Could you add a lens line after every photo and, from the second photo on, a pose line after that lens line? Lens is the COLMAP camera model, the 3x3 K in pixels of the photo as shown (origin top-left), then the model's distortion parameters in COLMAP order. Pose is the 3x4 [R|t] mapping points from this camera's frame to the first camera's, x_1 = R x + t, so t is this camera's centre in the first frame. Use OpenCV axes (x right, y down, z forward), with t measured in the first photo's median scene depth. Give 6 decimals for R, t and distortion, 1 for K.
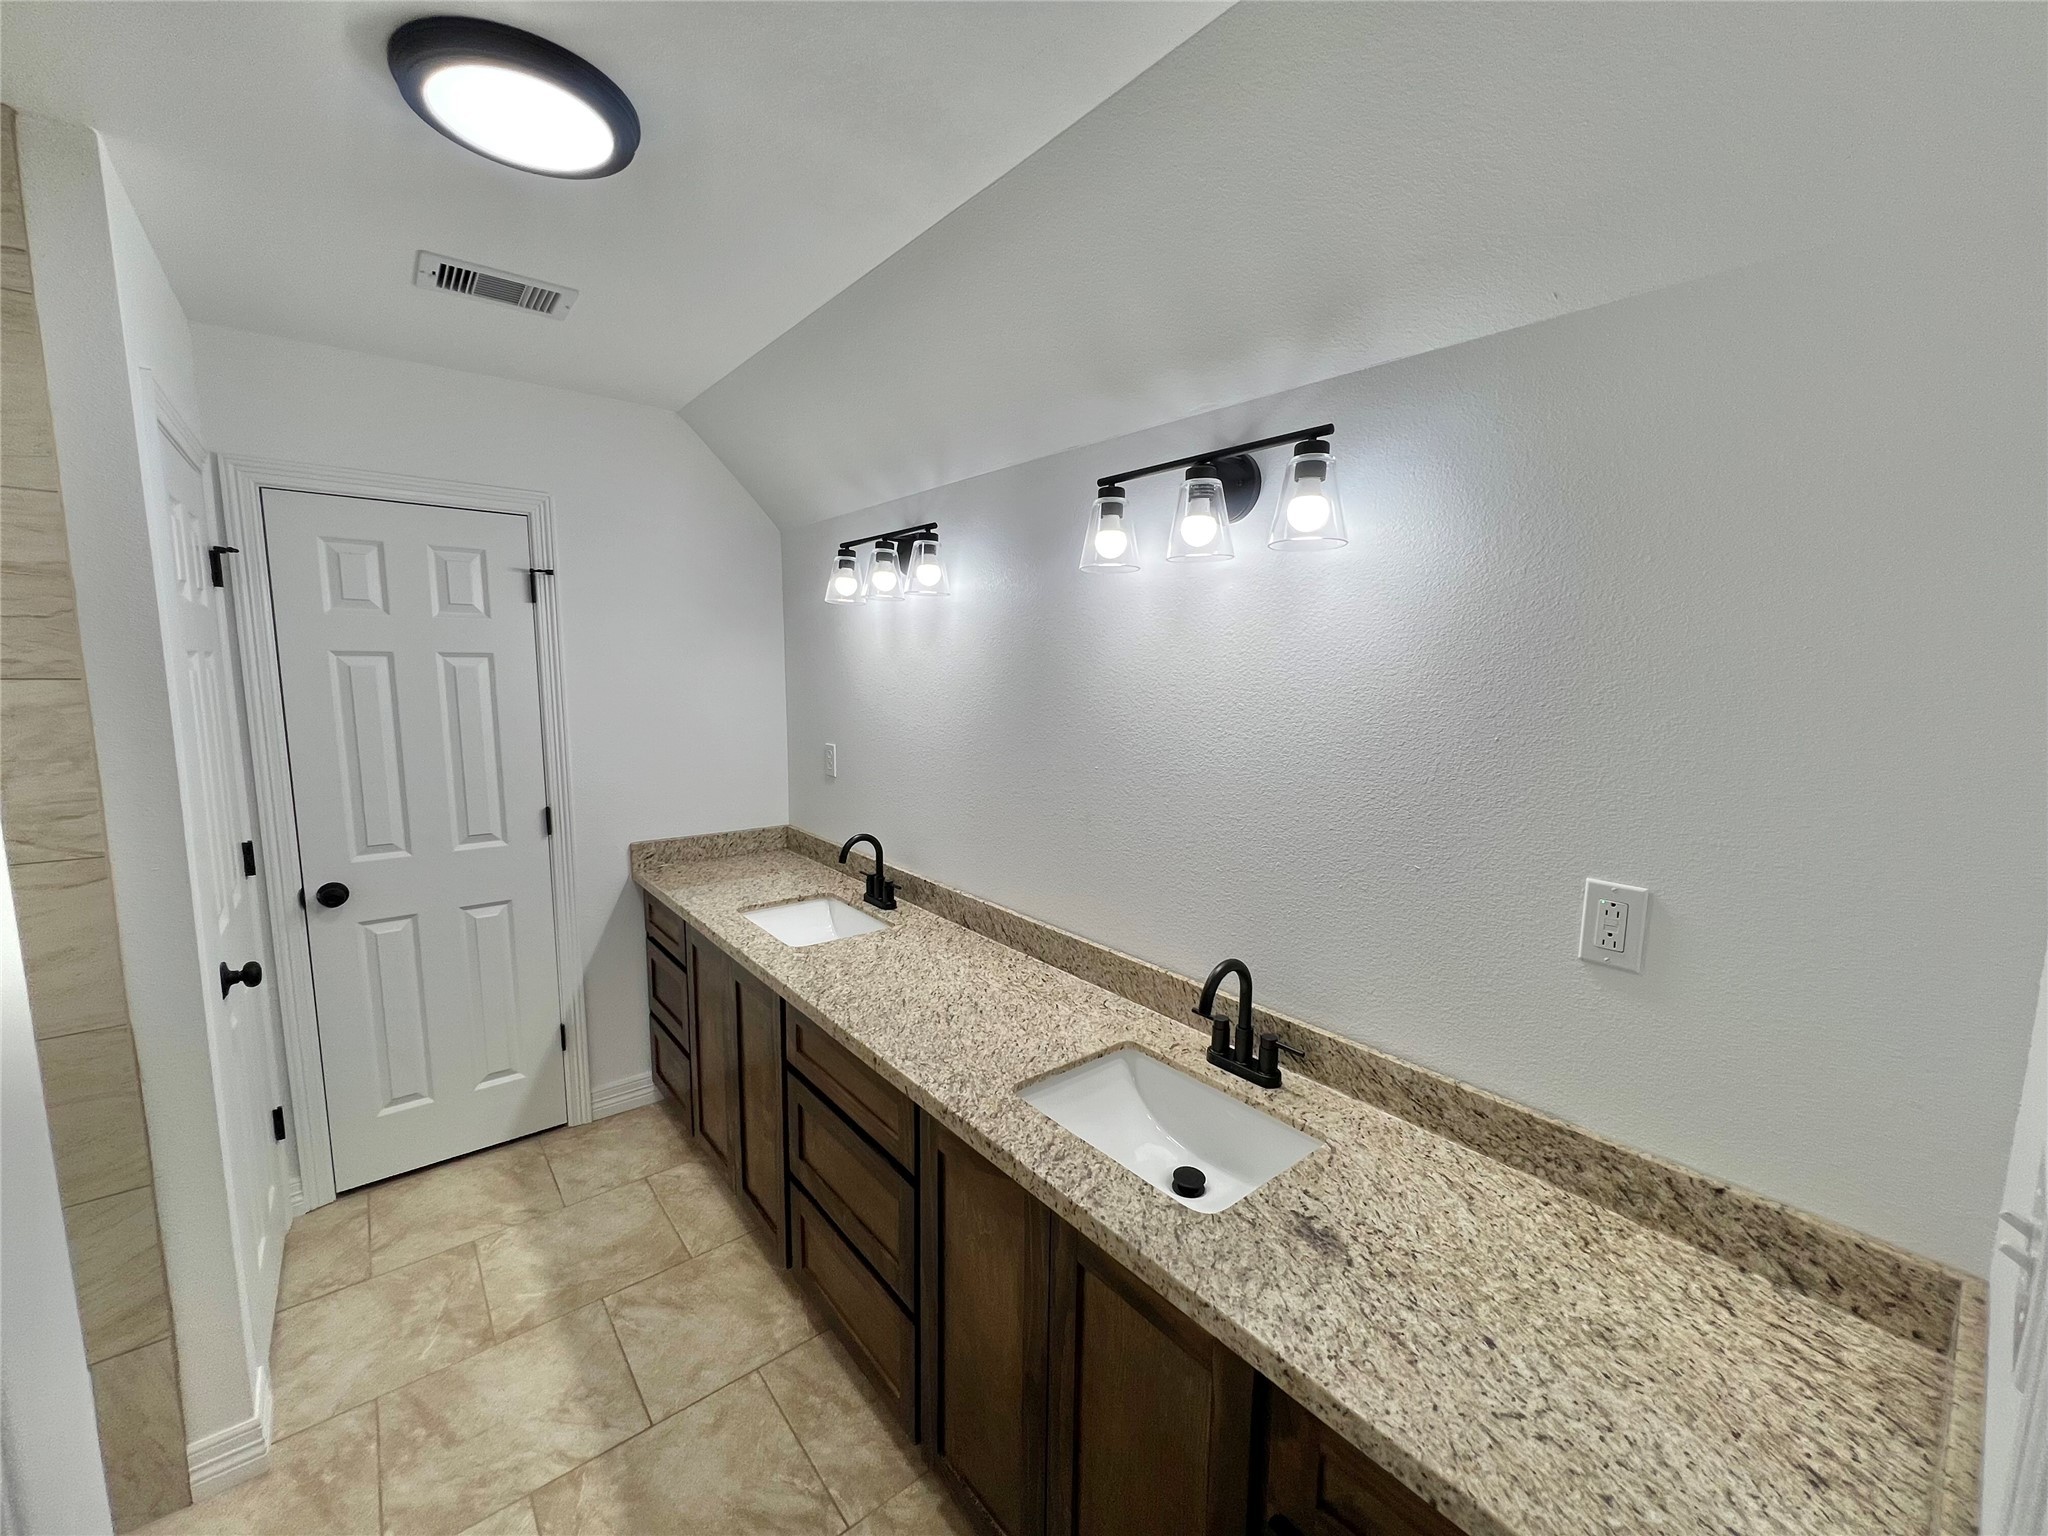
lens RADIAL K [[842.5, 0, 1022.5], [0, 842.5, 778.3], [0, 0, 1]] dist [-0.001537, 0.000198]
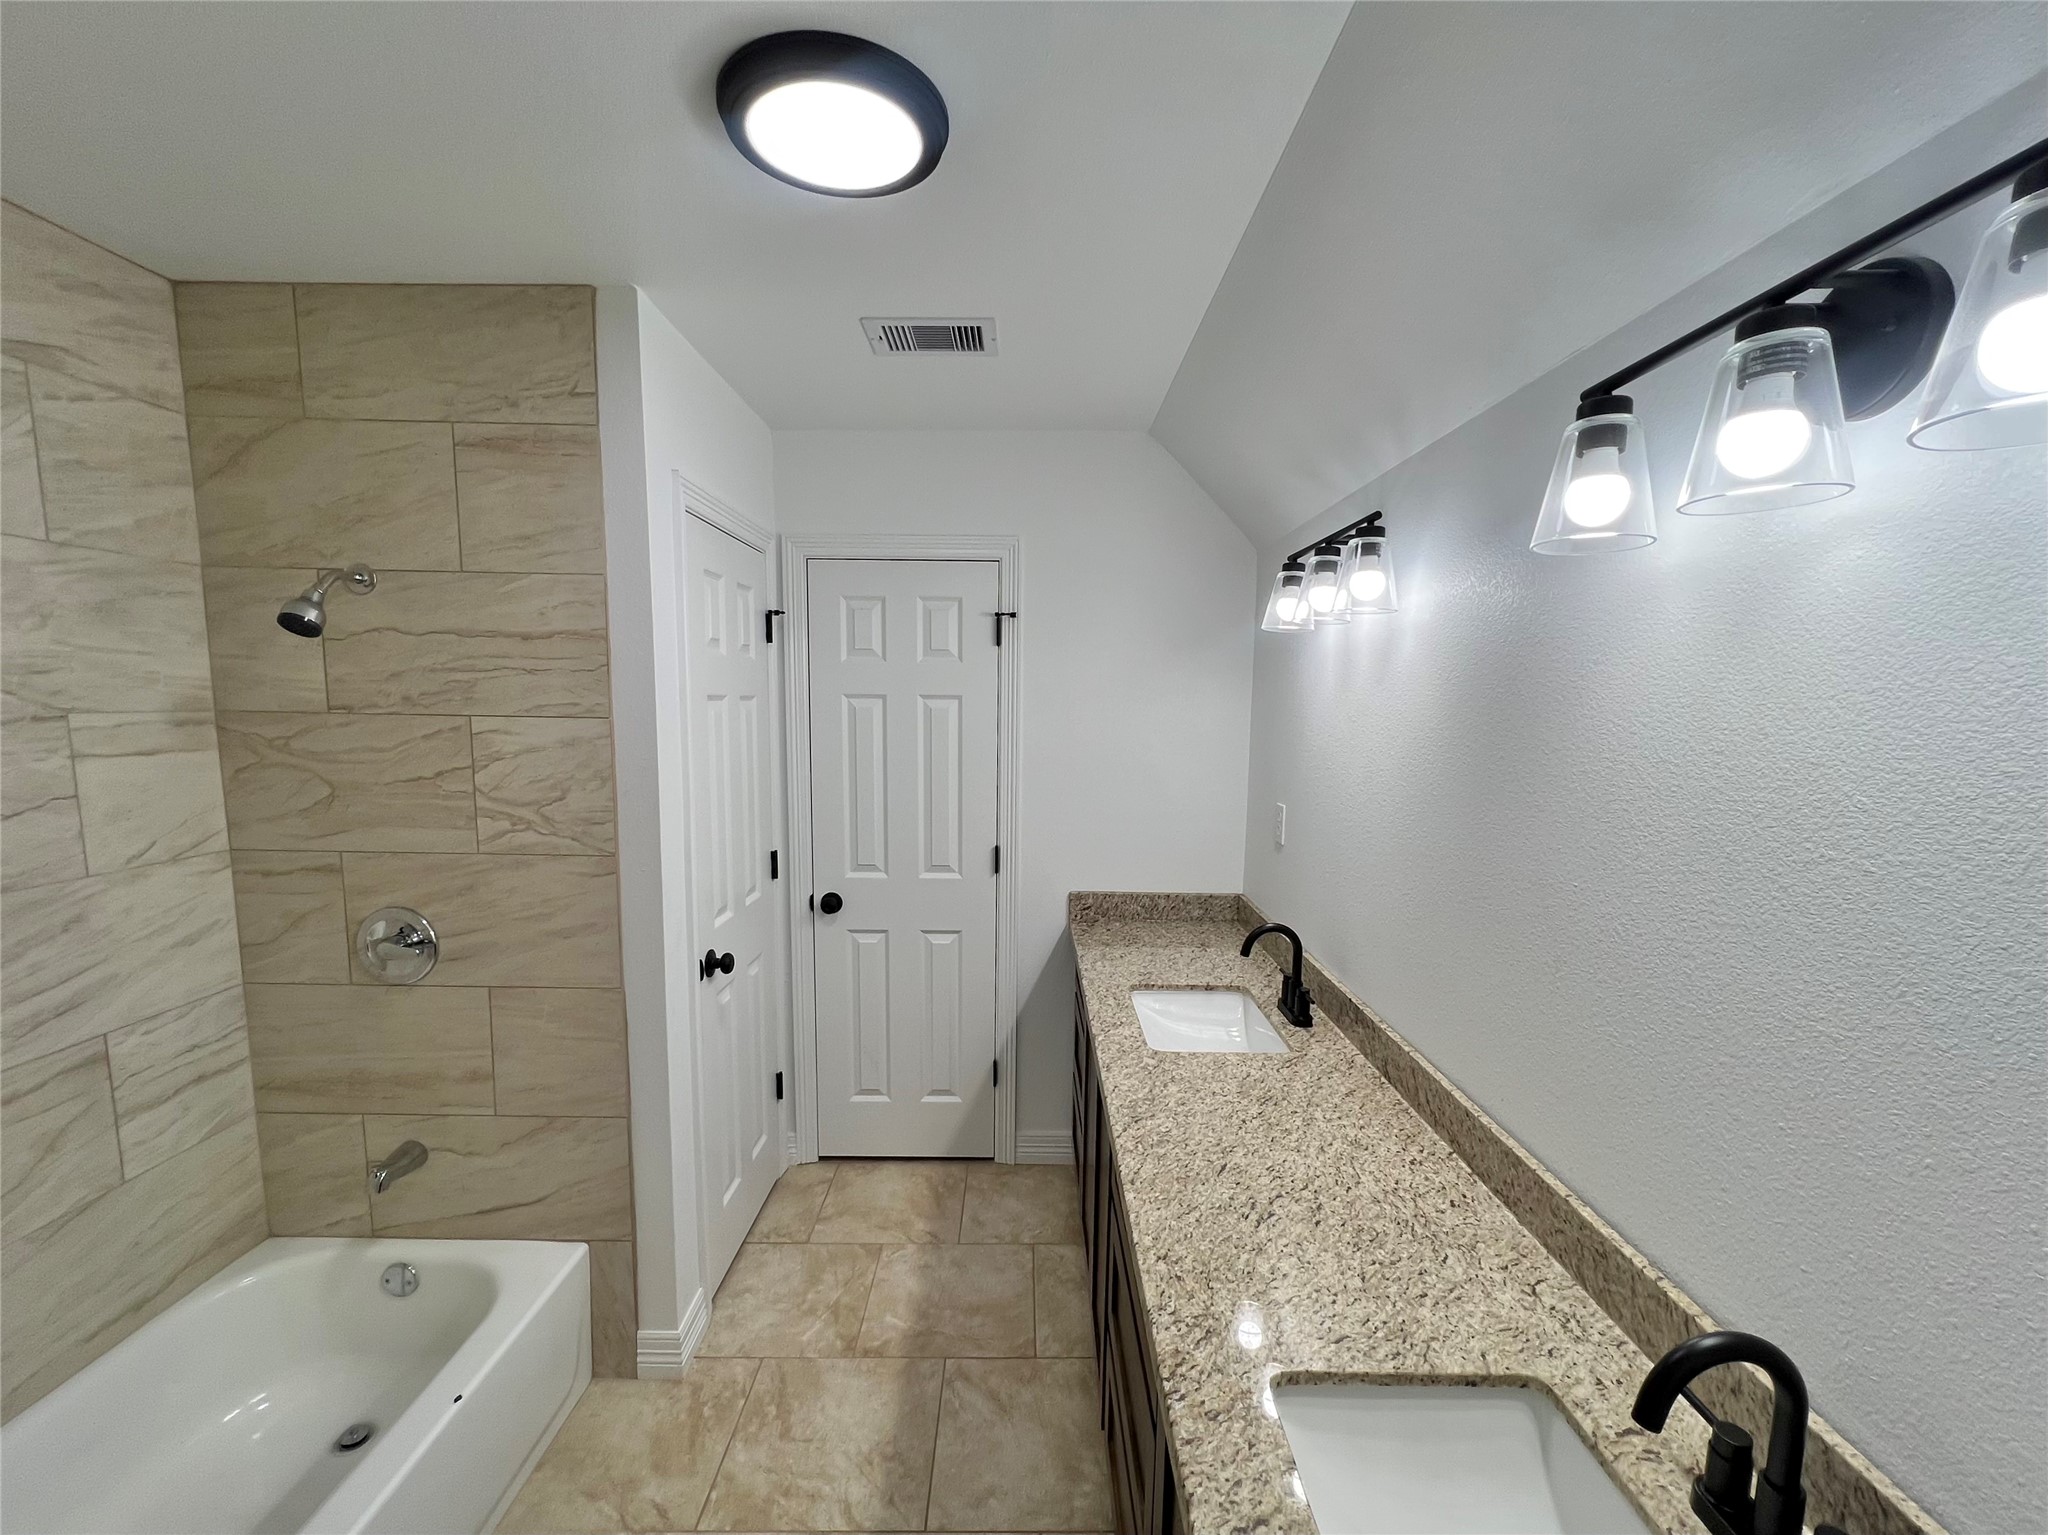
lens RADIAL K [[881.2, 0, 1009.6], [0, 881.2, 811.7], [0, 0, 1]] dist [-0.001712, -0.000572]
pose [[0.768596, 0.079347, -0.634795, 0.148746], [-0.087173, 0.996013, 0.018951, -0.035351], [0.633768, 0.040771, 0.772448, 0.230017]]
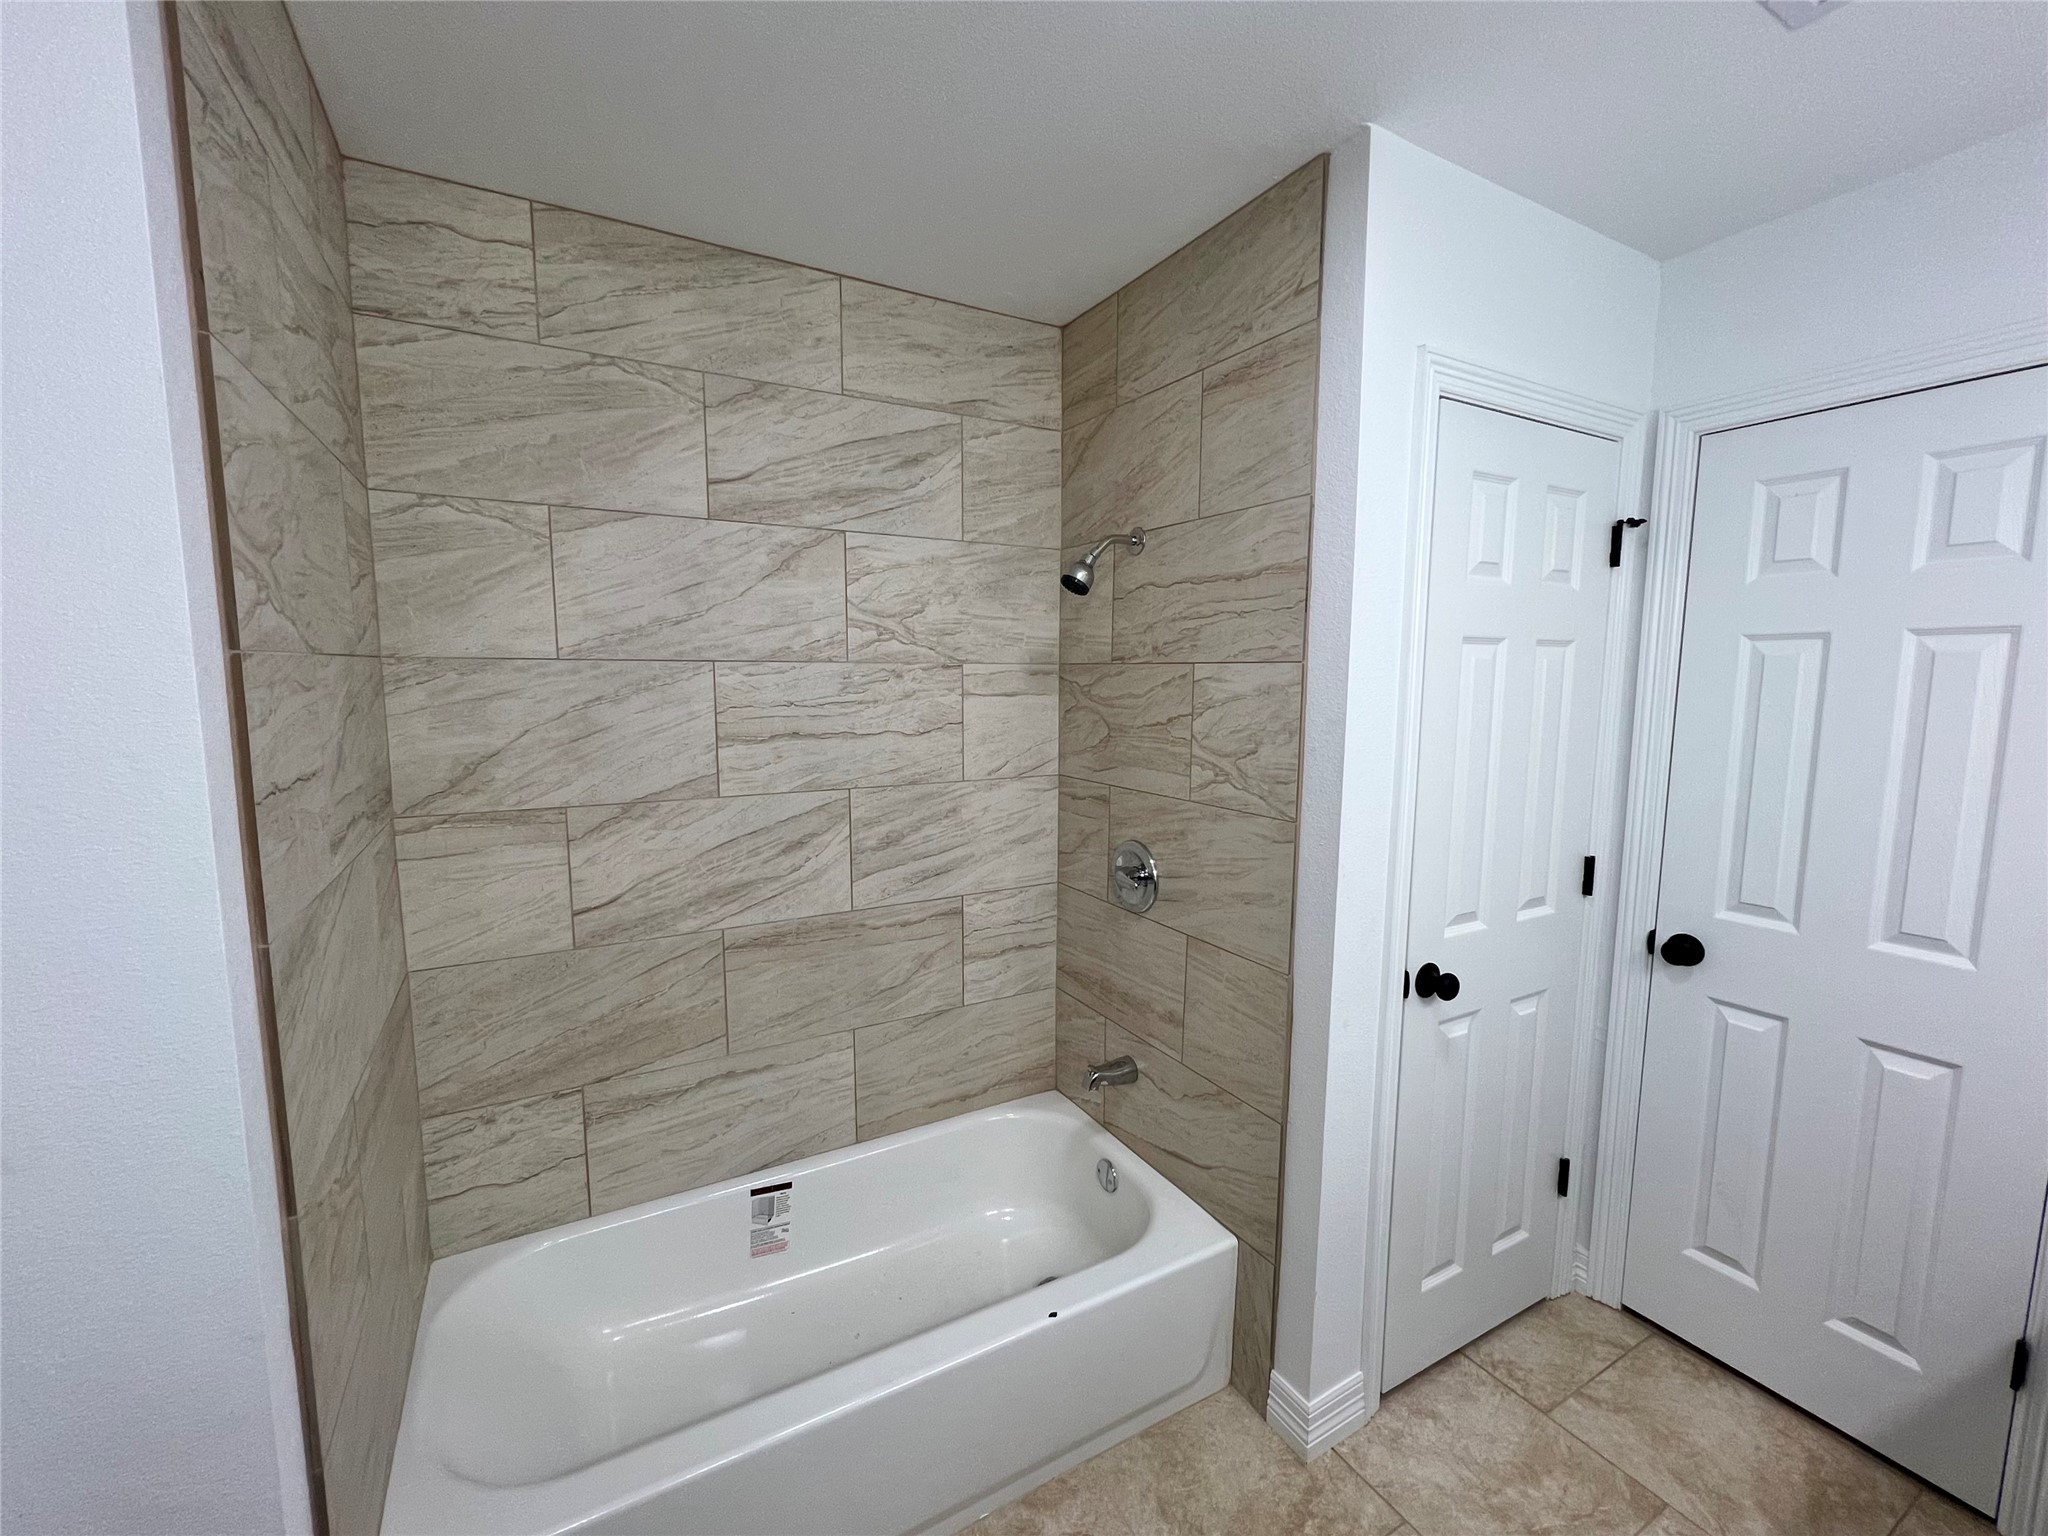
lens RADIAL K [[842.5, 0, 1016.6], [0, 842.5, 774.3], [0, 0, 1]] dist [-0.001537, 0.000198]
pose [[-0.171229, 0.104673, -0.979655, 0.035067], [-0.133567, 0.982694, 0.128343, -0.042371], [0.976136, 0.152826, -0.154285, 0.543166]]
